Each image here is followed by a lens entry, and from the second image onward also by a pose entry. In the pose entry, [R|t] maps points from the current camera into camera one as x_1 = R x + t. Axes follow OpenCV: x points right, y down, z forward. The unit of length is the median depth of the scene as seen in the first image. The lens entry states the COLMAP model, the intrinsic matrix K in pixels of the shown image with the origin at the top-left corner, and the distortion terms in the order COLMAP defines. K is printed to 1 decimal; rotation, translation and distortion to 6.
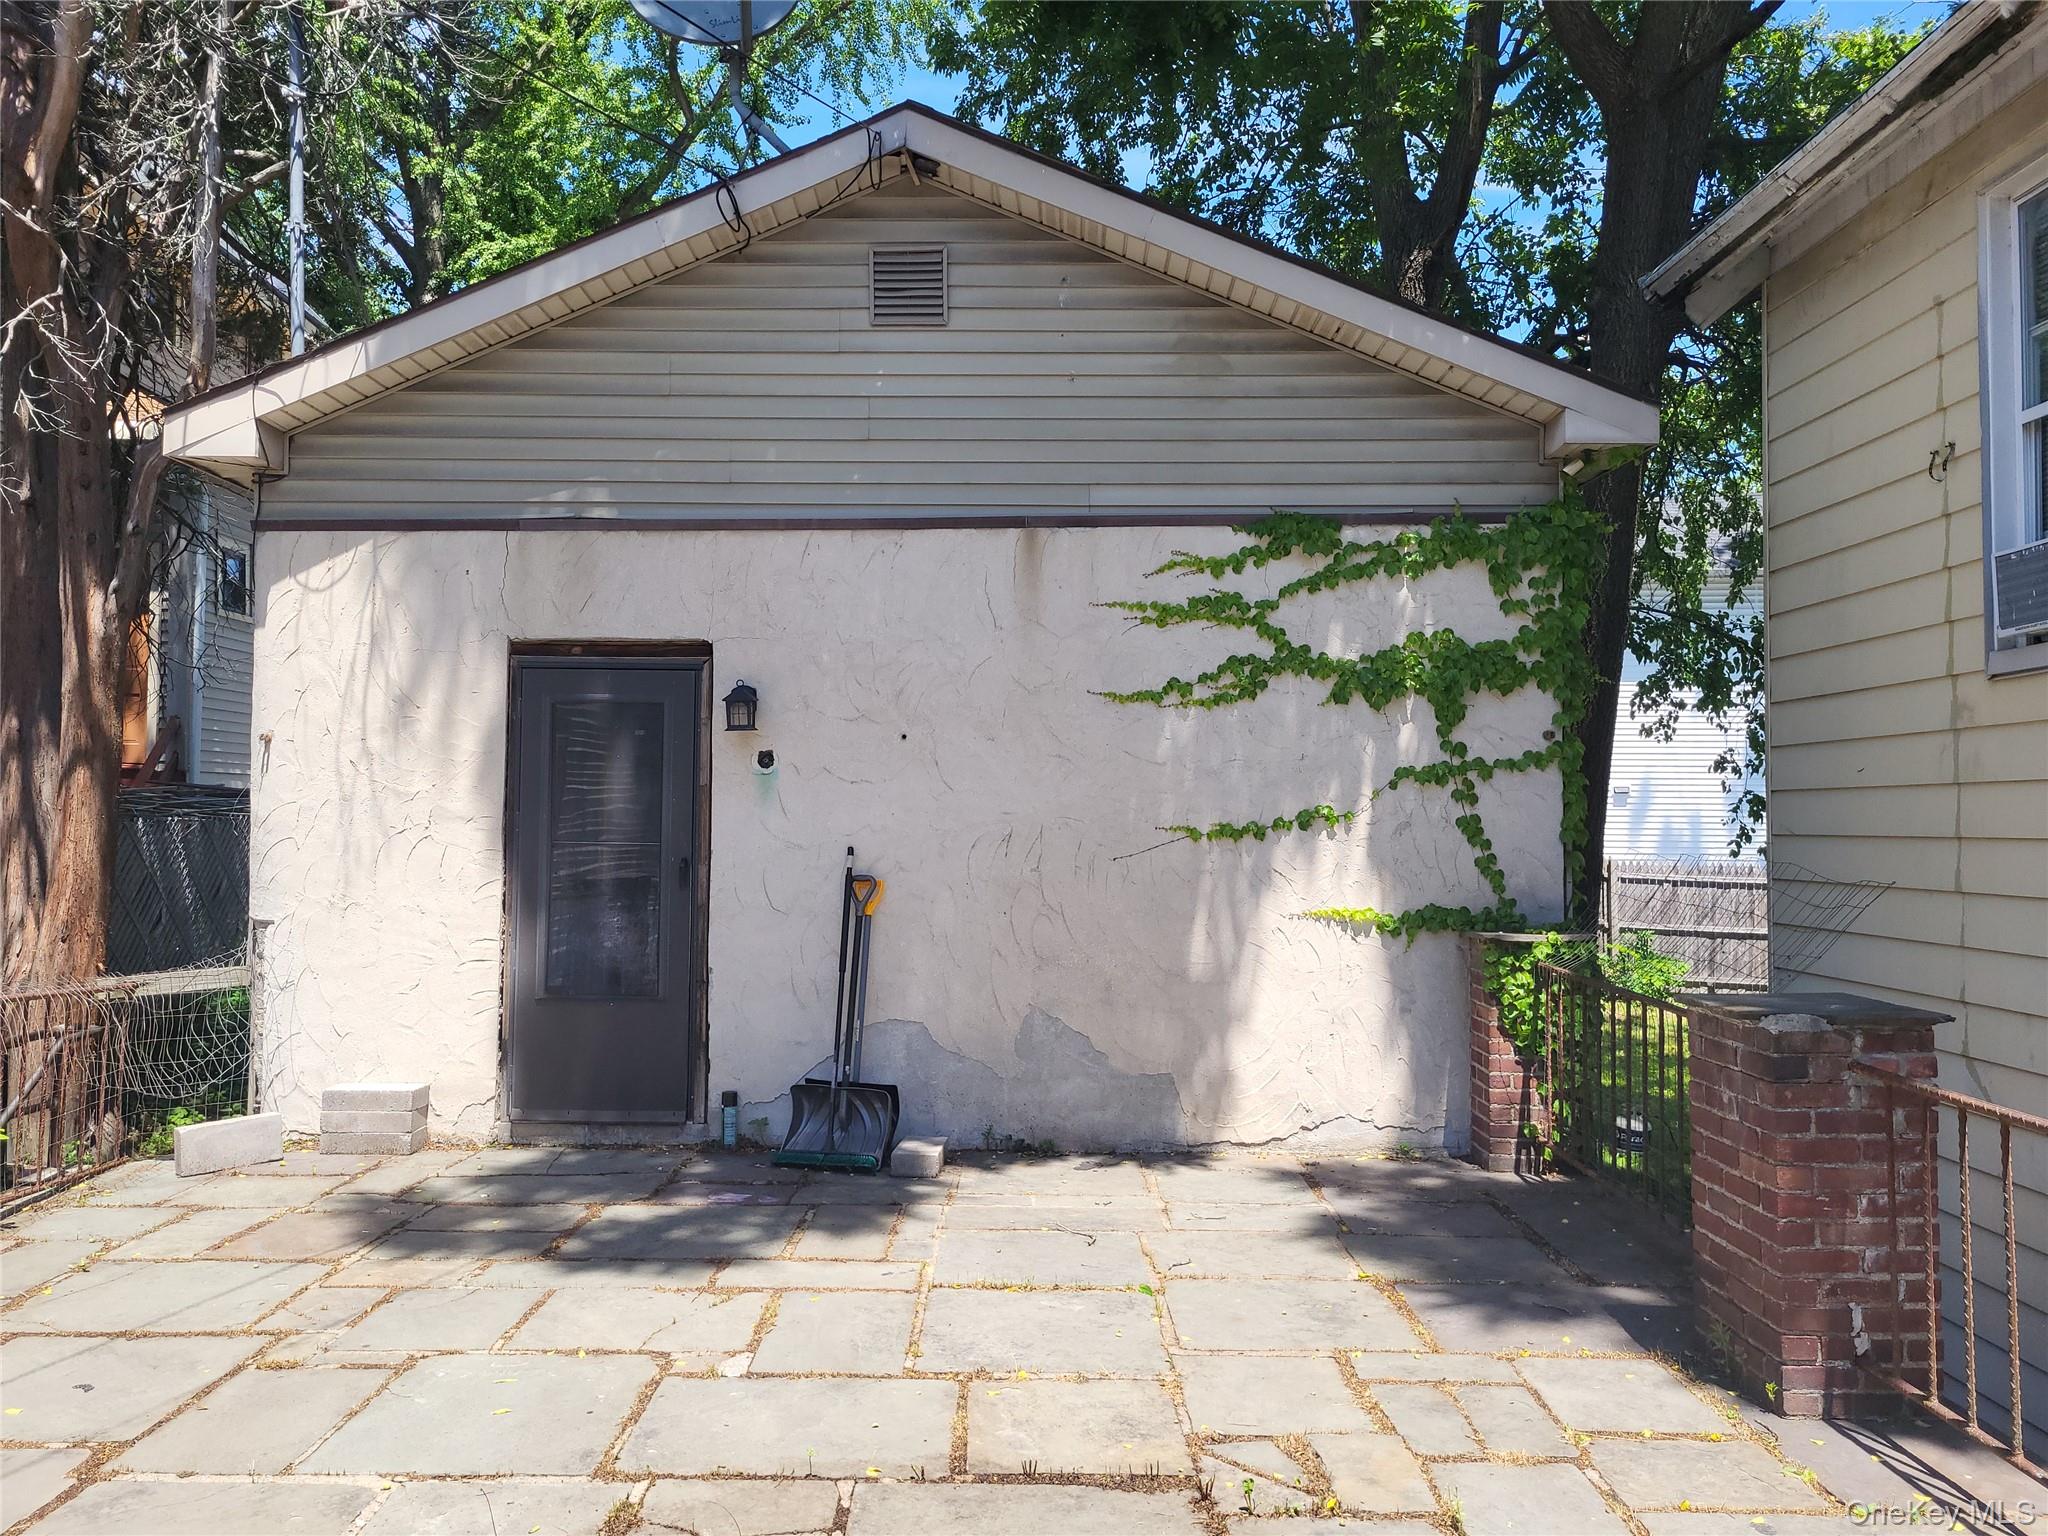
lens RADIAL K [[1573.3, 0, 1027.6], [0, 1573.3, 783.4], [0, 0, 1]] dist [0.042475, -0.022008]
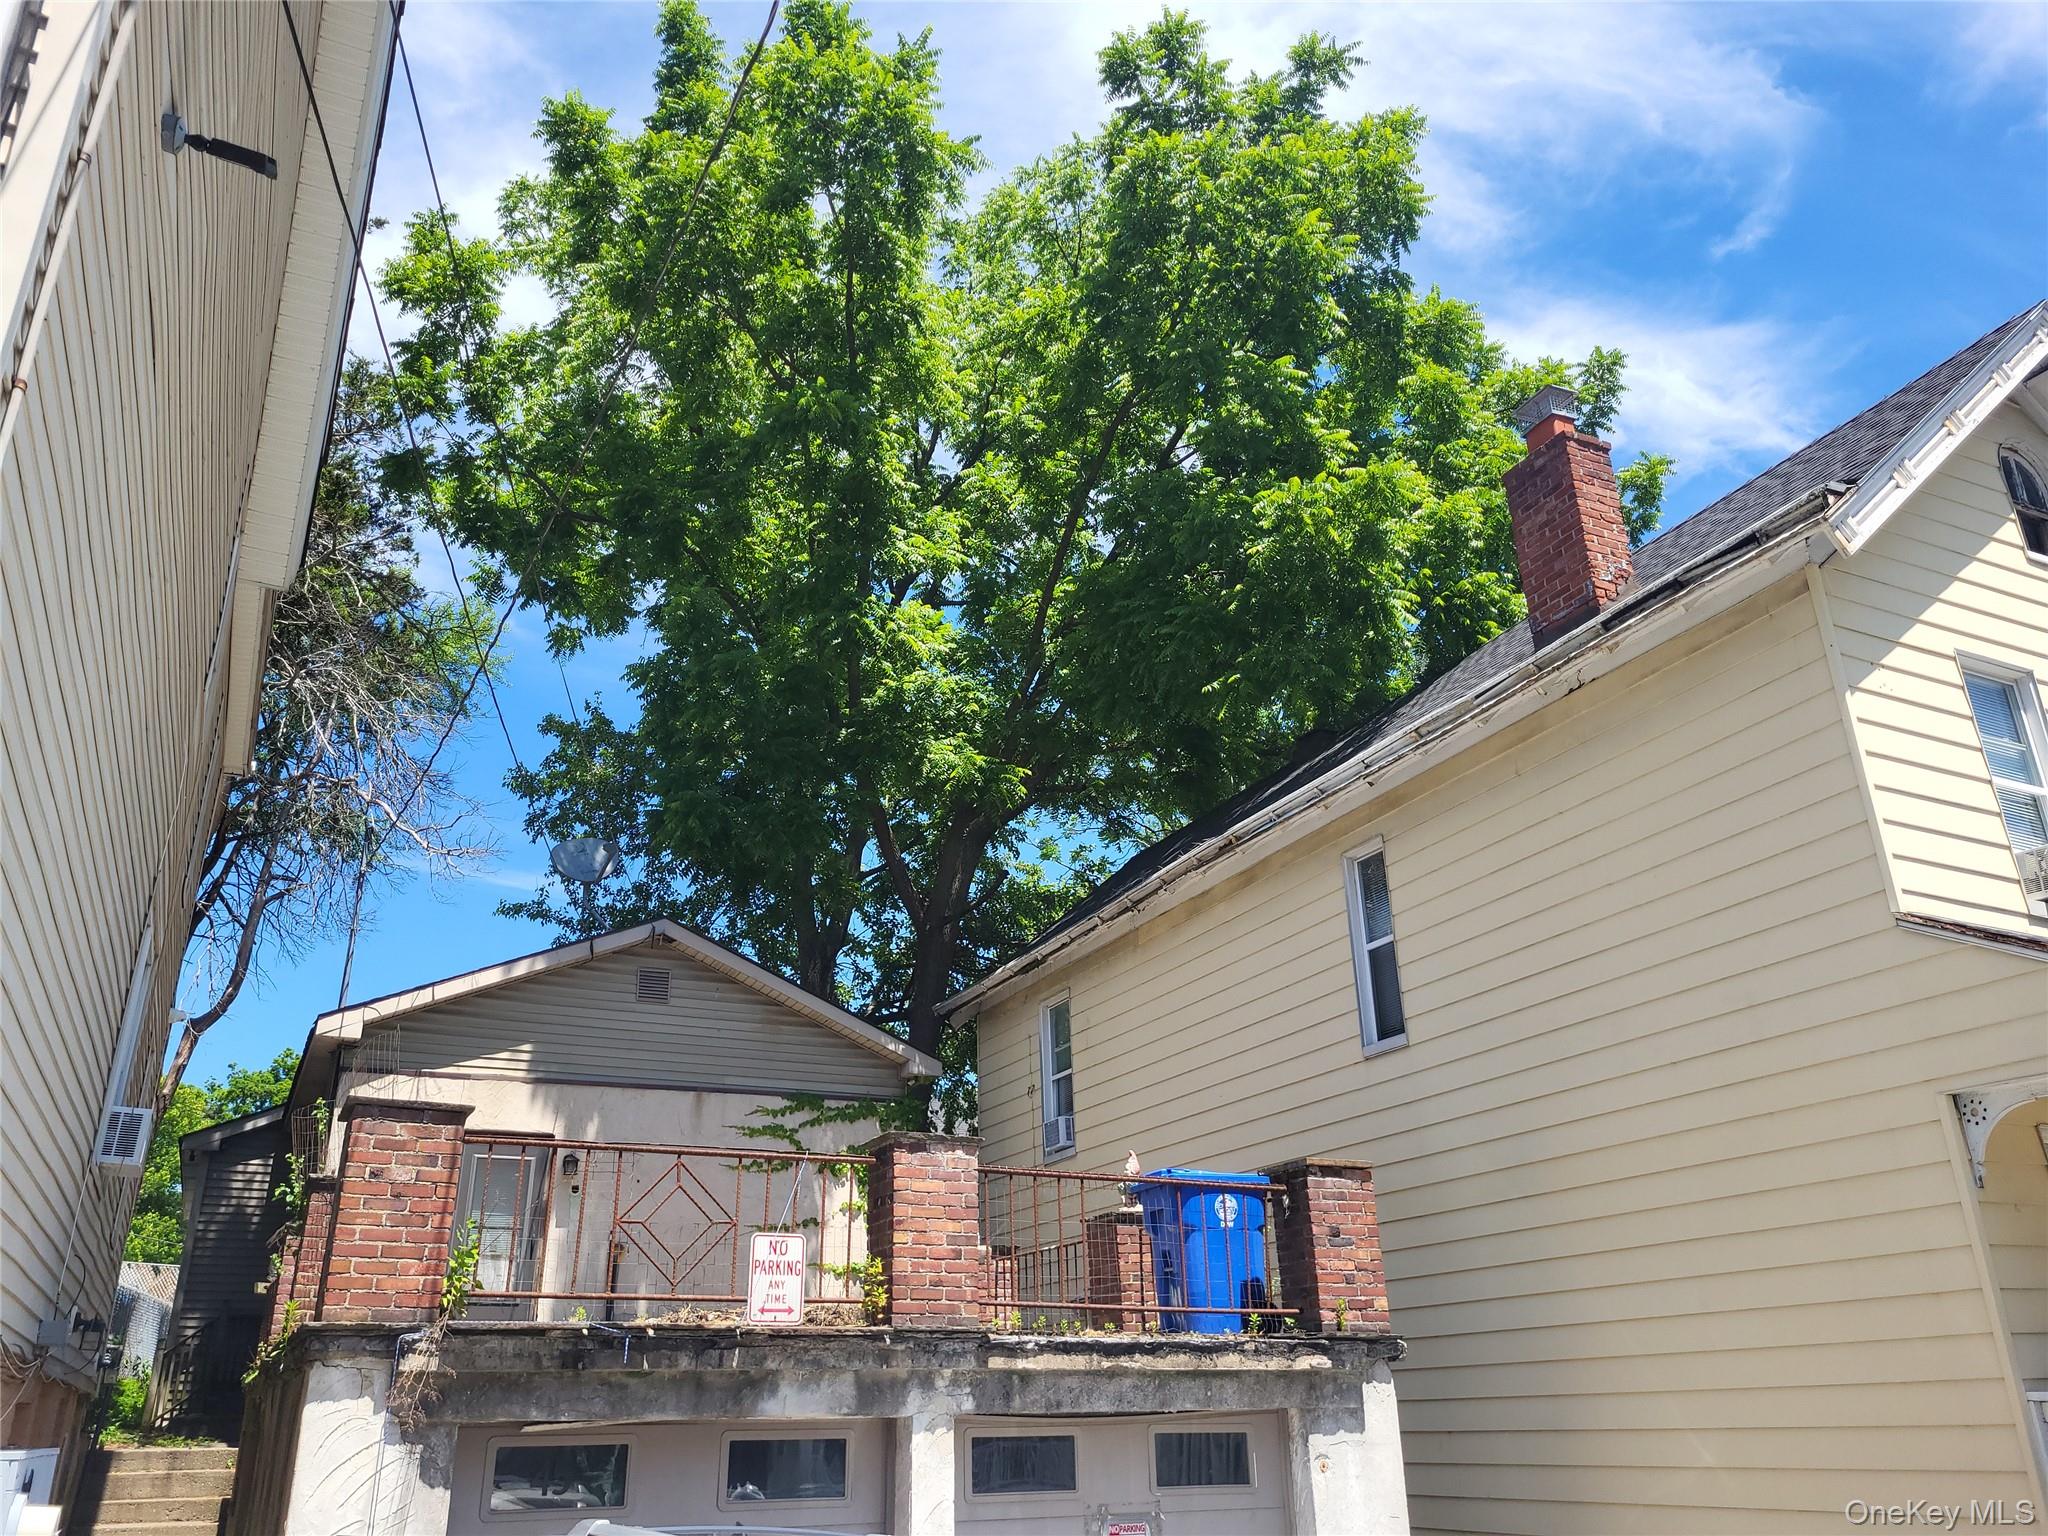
lens RADIAL K [[1573.3, 0, 1011.7], [0, 1573.3, 713.4], [0, 0, 1]] dist [0.042475, -0.022008]
pose [[0.902105, 0.163343, 0.399408, -0.621824], [0.007910, 0.919174, -0.393773, 0.256582], [-0.431445, 0.358384, 0.827899, -1.390379]]
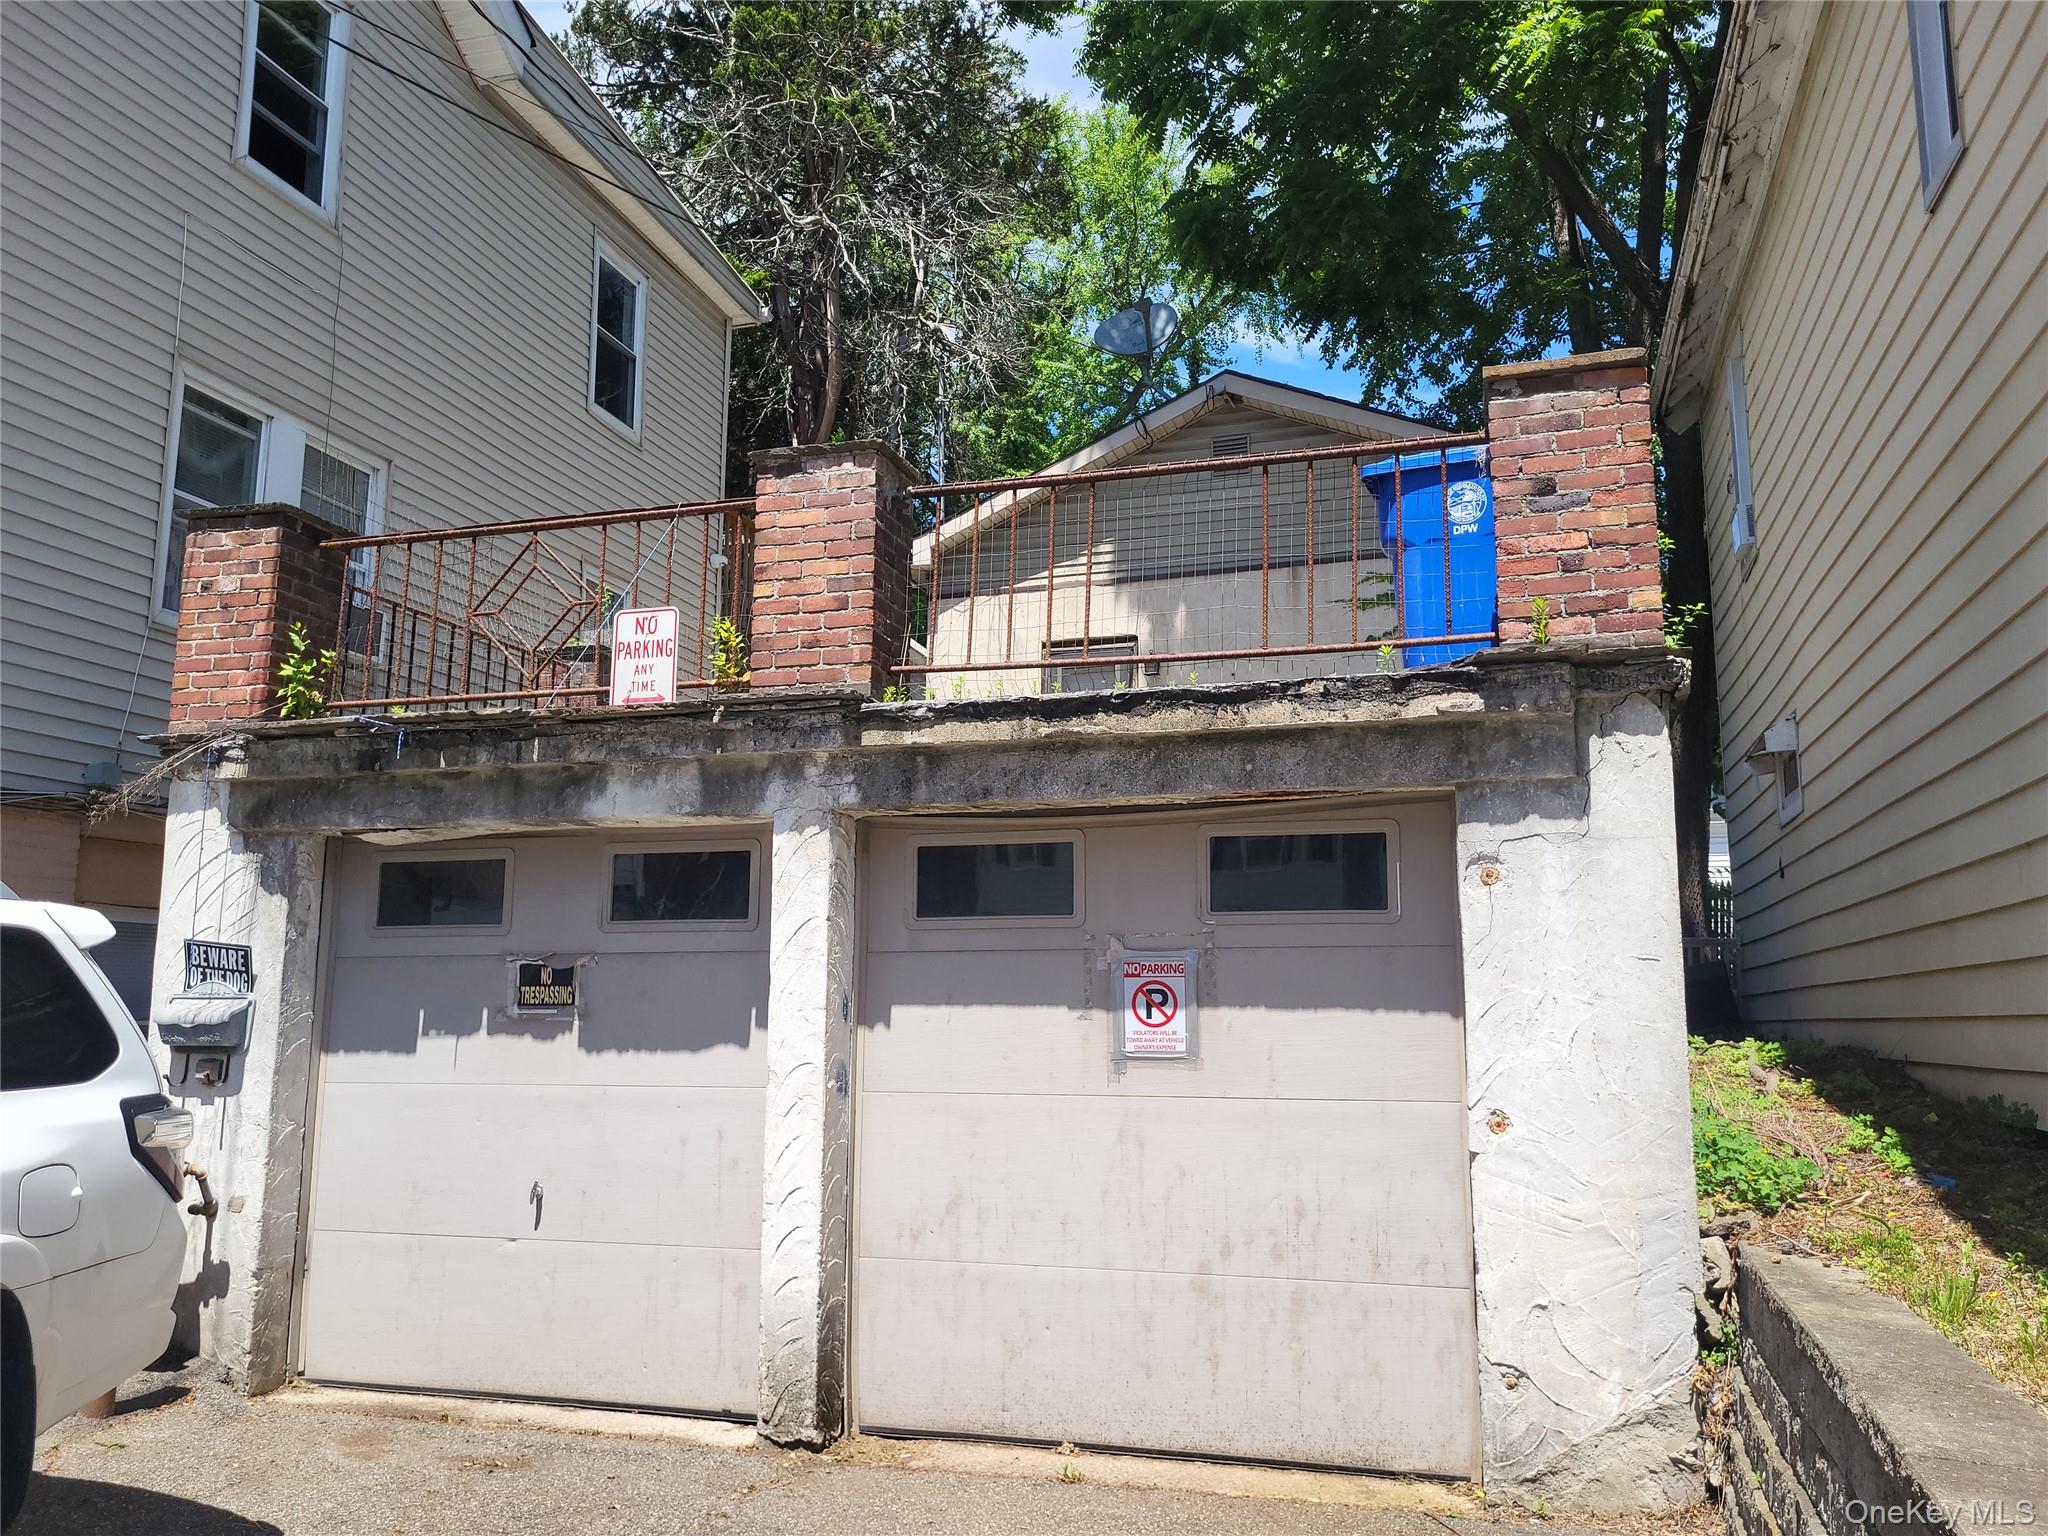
lens RADIAL K [[1573.3, 0, 1018.1], [0, 1573.3, 768.7], [0, 0, 1]] dist [0.042475, -0.022008]
pose [[0.954461, -0.043250, -0.295183, 0.247843], [0.002758, 0.990673, -0.136235, 0.364494], [0.298322, 0.129217, 0.945678, -0.960092]]
